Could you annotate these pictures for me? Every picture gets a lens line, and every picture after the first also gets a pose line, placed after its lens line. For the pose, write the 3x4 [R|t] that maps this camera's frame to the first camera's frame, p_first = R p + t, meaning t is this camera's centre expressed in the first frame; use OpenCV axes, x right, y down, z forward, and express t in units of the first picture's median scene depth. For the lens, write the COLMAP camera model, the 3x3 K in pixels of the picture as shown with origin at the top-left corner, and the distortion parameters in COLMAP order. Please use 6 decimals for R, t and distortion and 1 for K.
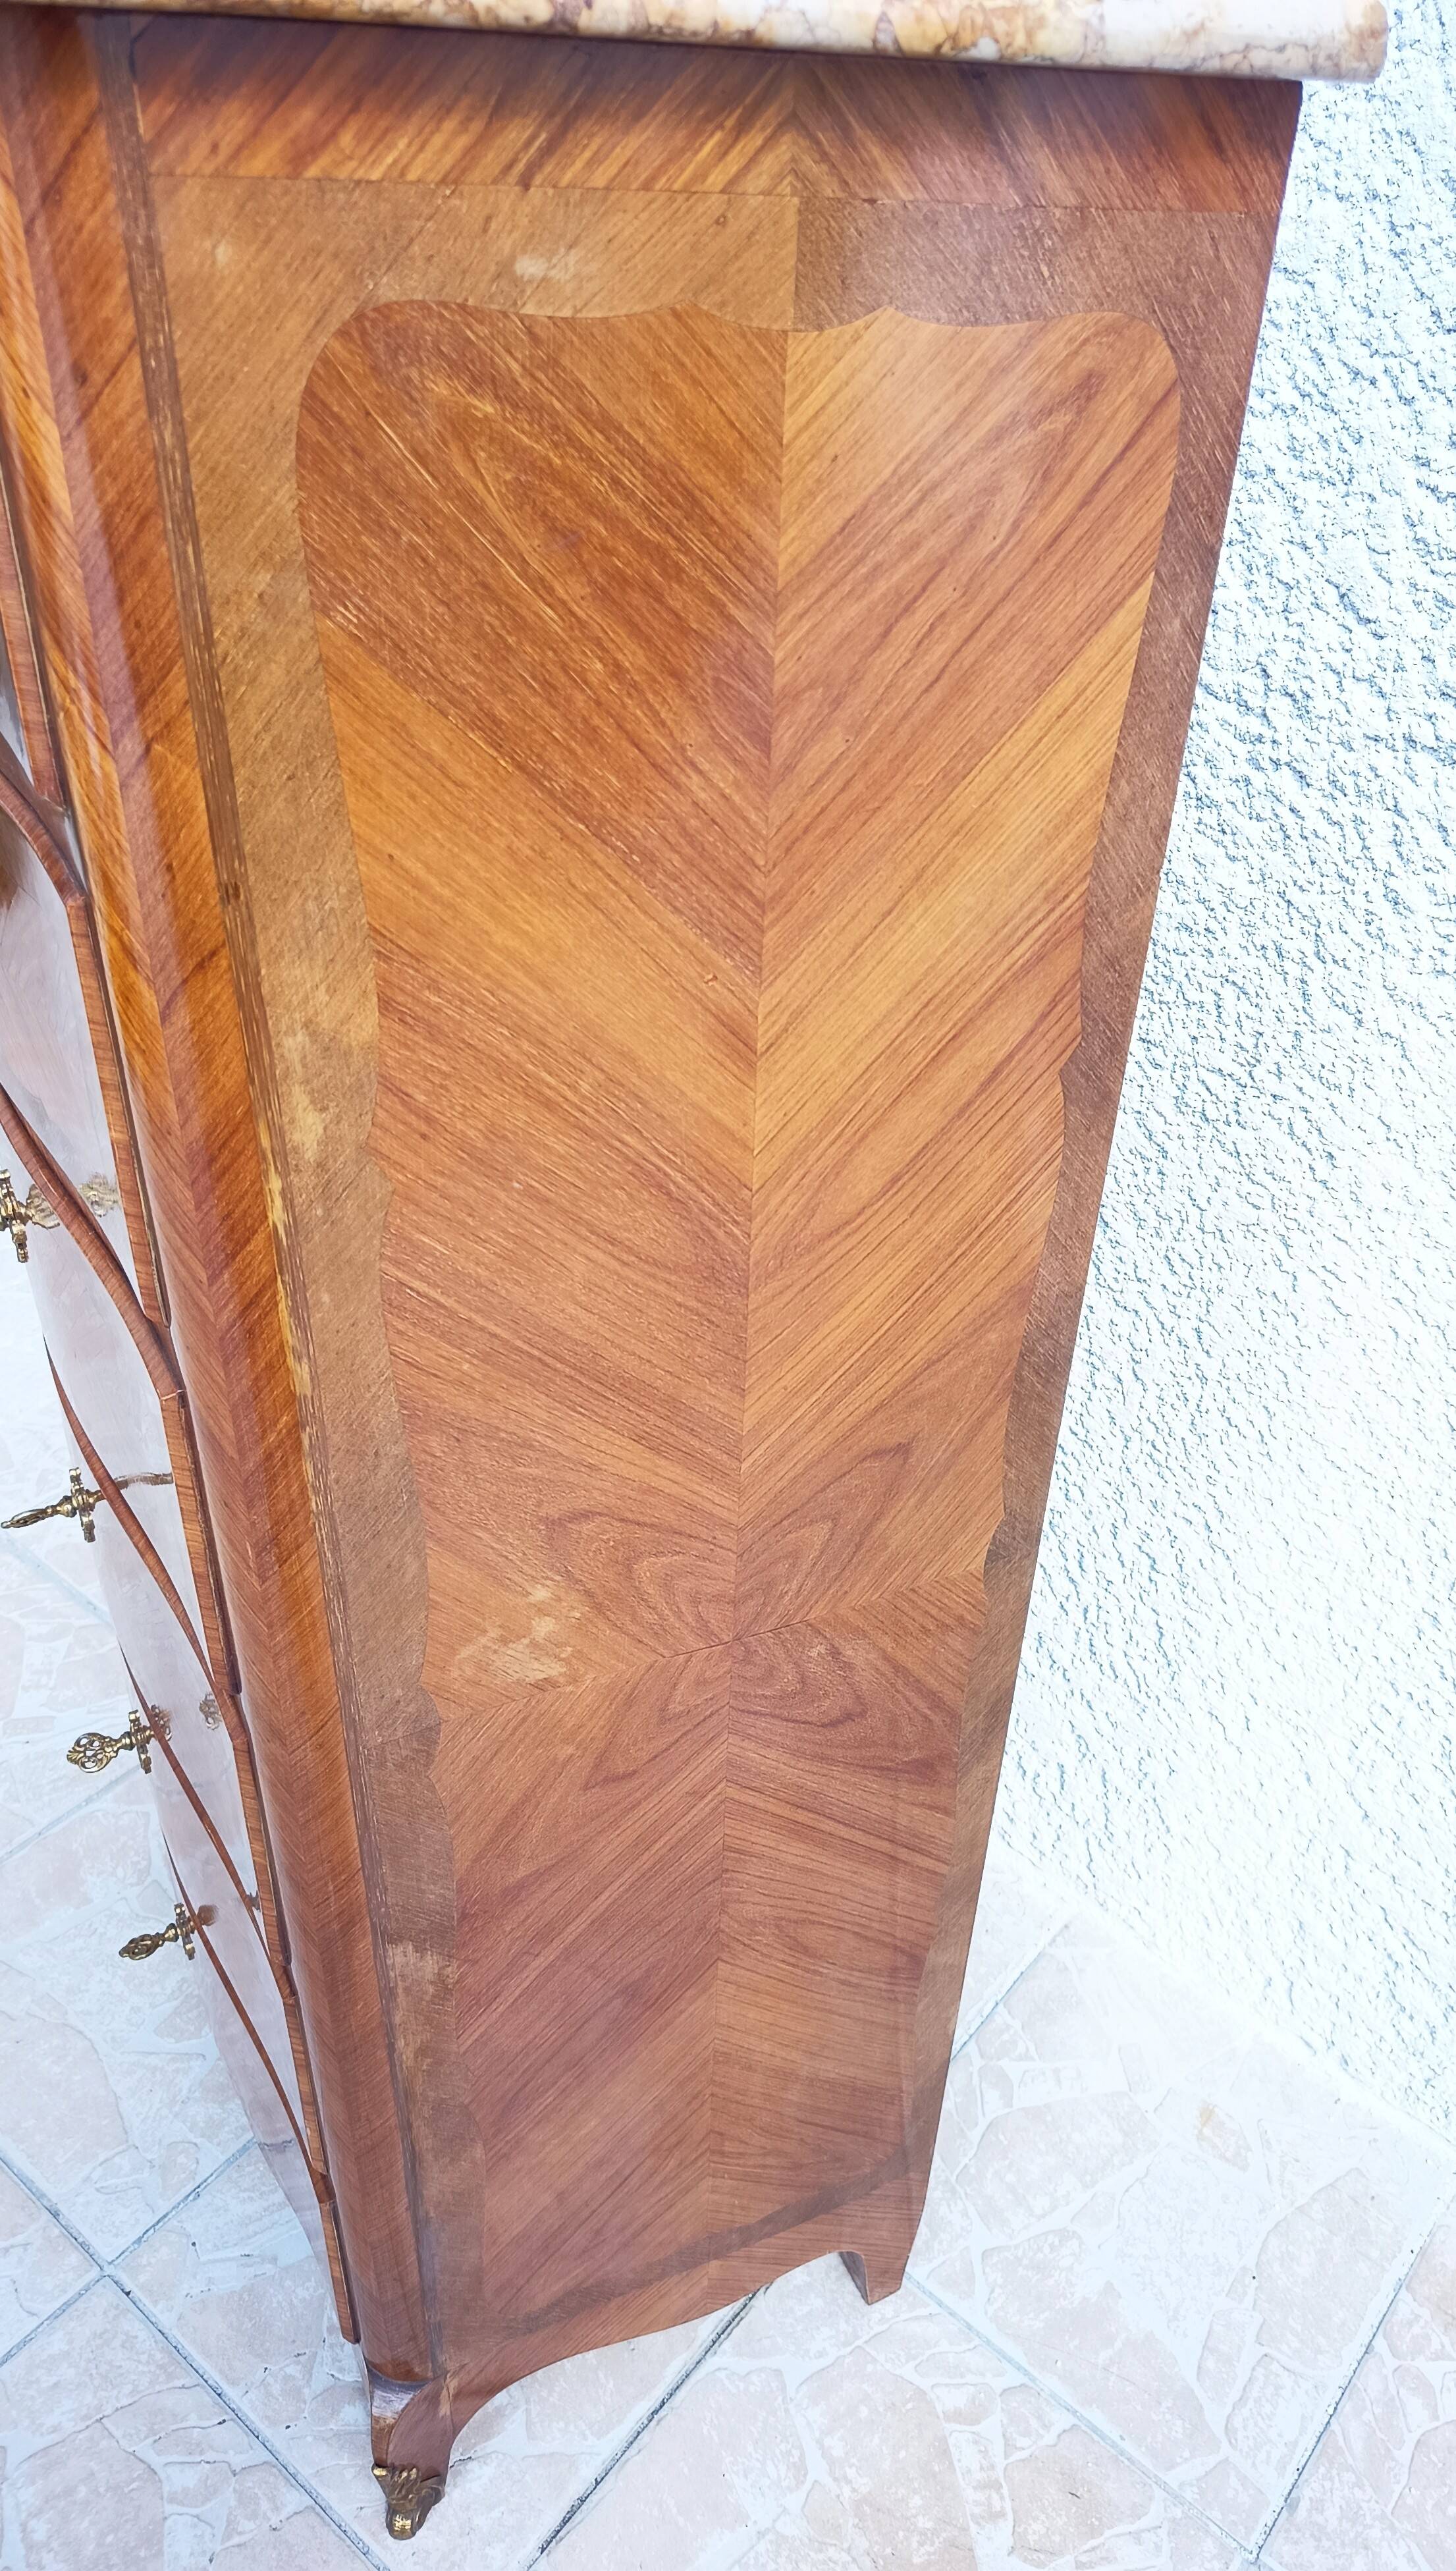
lens RADIAL K [[1887.2, 0, 777.3], [0, 1887.2, 1366.8], [0, 0, 1]] dist [-0.009038, -0.003402]
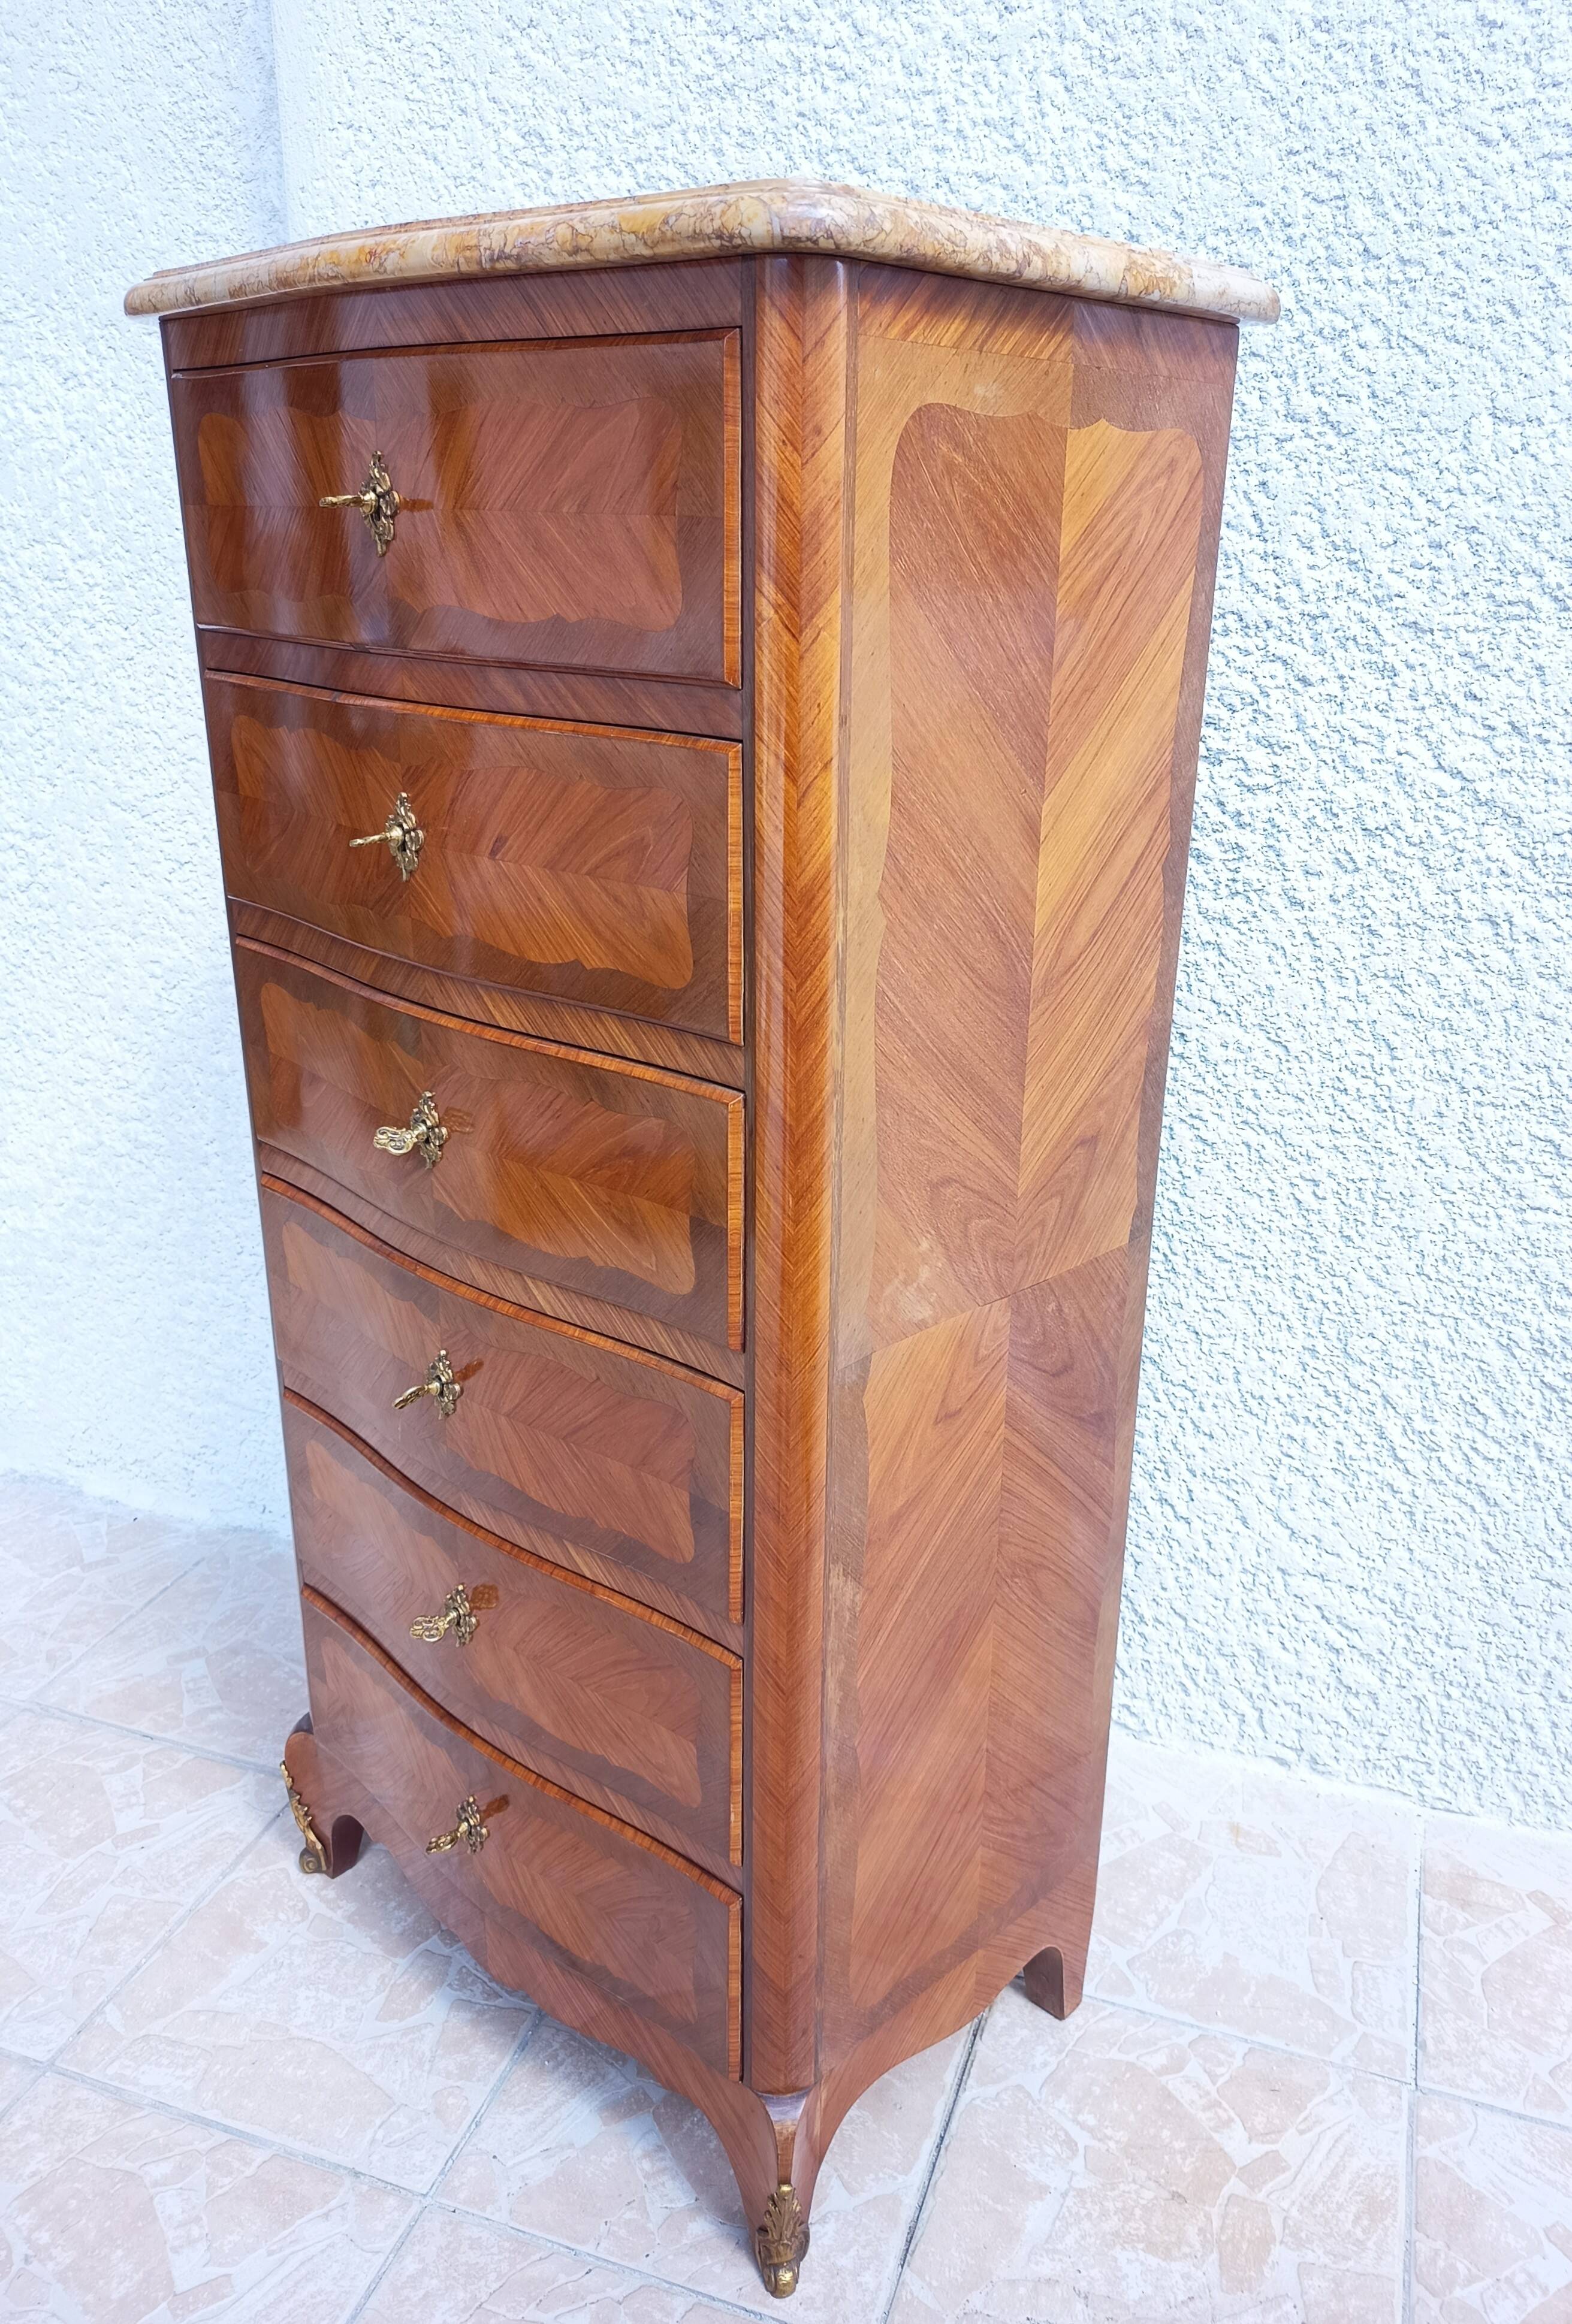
lens RADIAL K [[1668.1, 0, 863.9], [0, 1668.1, 1153.2], [0, 0, 1]] dist [0.004814, -0.002706]
pose [[0.941924, -0.165973, 0.291946, -0.586406], [0.237006, 0.944436, -0.227749, 0.366889], [-0.237924, 0.283715, 0.928923, -0.261282]]
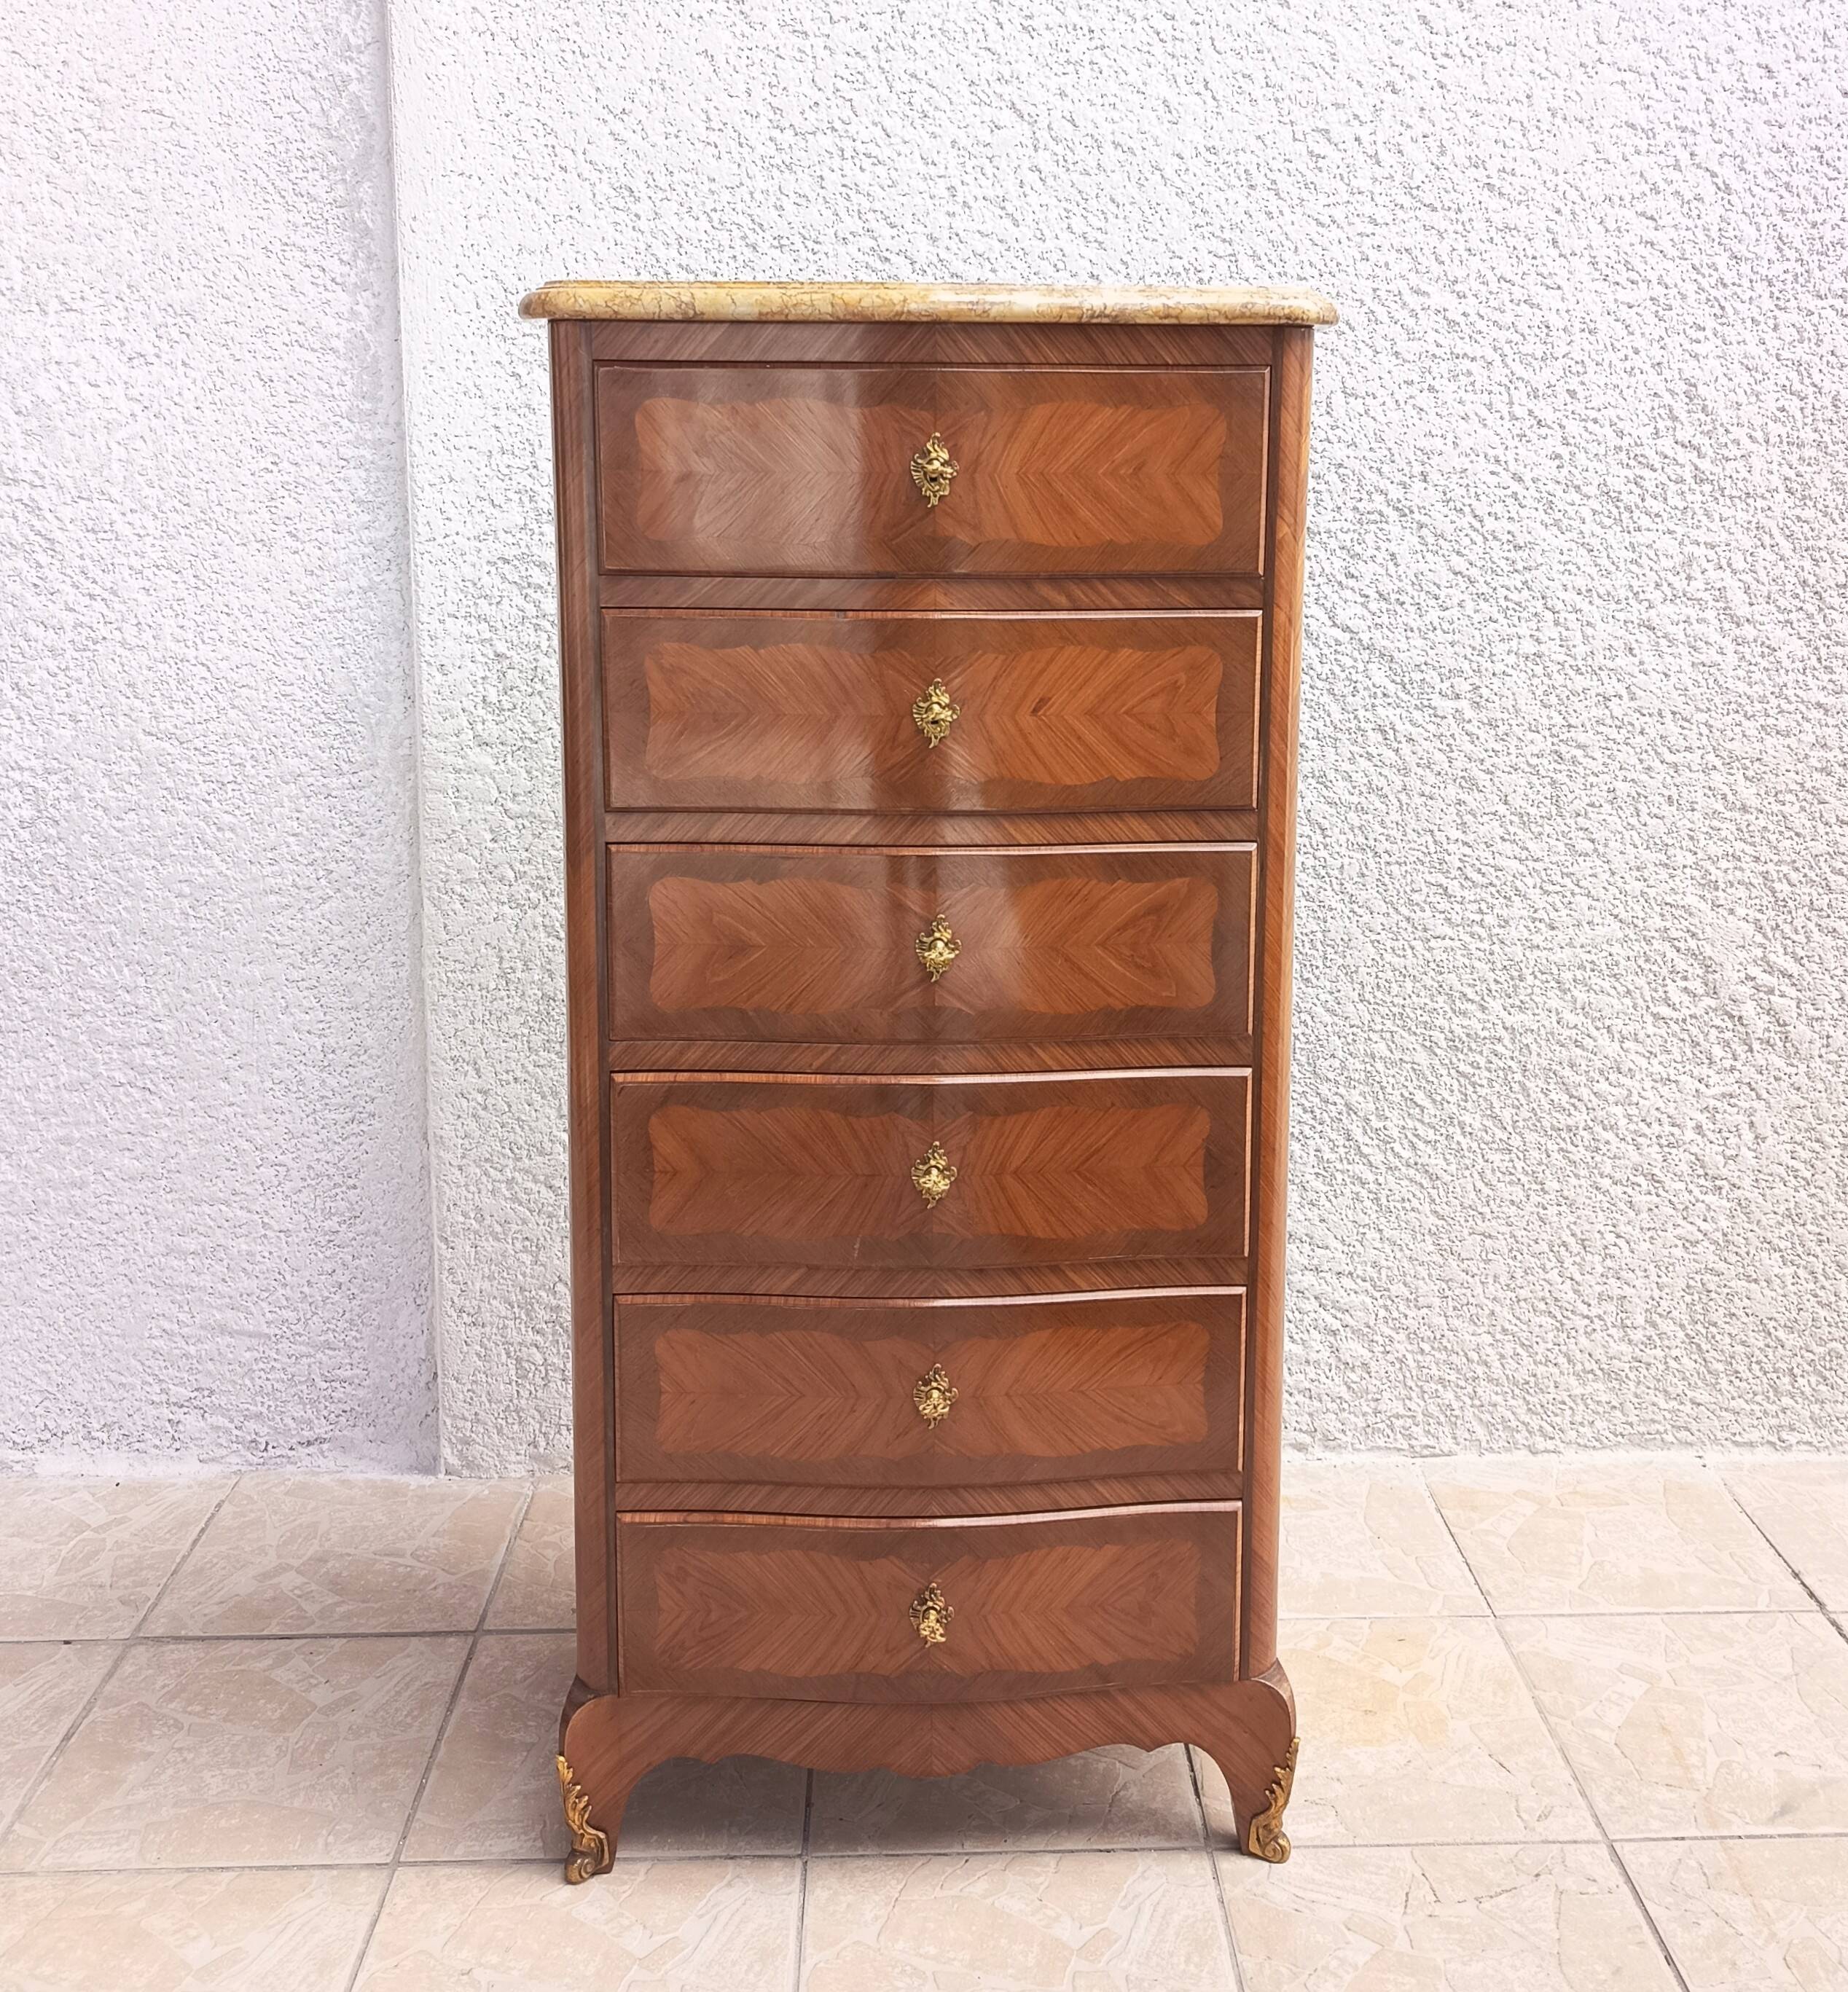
lens RADIAL K [[2011.7, 0, 966.8], [0, 2011.7, 770.2], [0, 0, 1]] dist [0.028554, 0.000000]
pose [[0.770070, -0.167417, 0.615600, -1.924082], [0.424170, 0.855130, -0.298046, 0.603792], [-0.476520, 0.490636, 0.729524, -0.775276]]
